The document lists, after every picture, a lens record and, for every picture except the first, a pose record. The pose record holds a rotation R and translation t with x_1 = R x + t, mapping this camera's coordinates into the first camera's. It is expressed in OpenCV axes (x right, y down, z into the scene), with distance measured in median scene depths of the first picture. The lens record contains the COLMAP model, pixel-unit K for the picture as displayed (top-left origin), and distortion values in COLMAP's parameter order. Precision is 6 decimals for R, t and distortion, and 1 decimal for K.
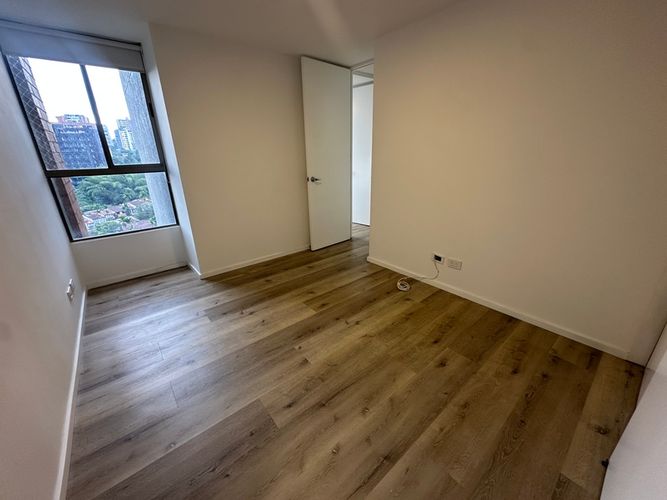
lens RADIAL K [[265.8, 0, 333.5], [0, 265.8, 250.0], [0, 0, 1]] dist [-0.000464, 0.000007]
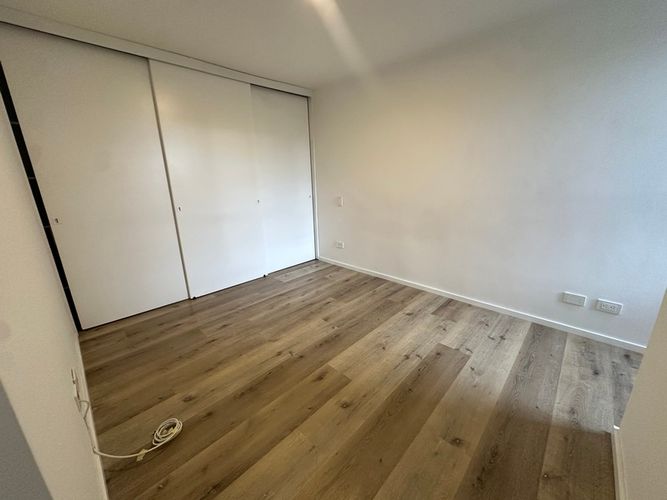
lens RADIAL K [[265.8, 0, 333.5], [0, 265.8, 250.0], [0, 0, 1]] dist [-0.000464, 0.000007]
pose [[-0.992602, 0.073962, -0.096285, -0.034457], [0.003435, 0.809826, 0.586660, -0.570588], [0.121365, 0.581989, -0.804089, 1.621557]]
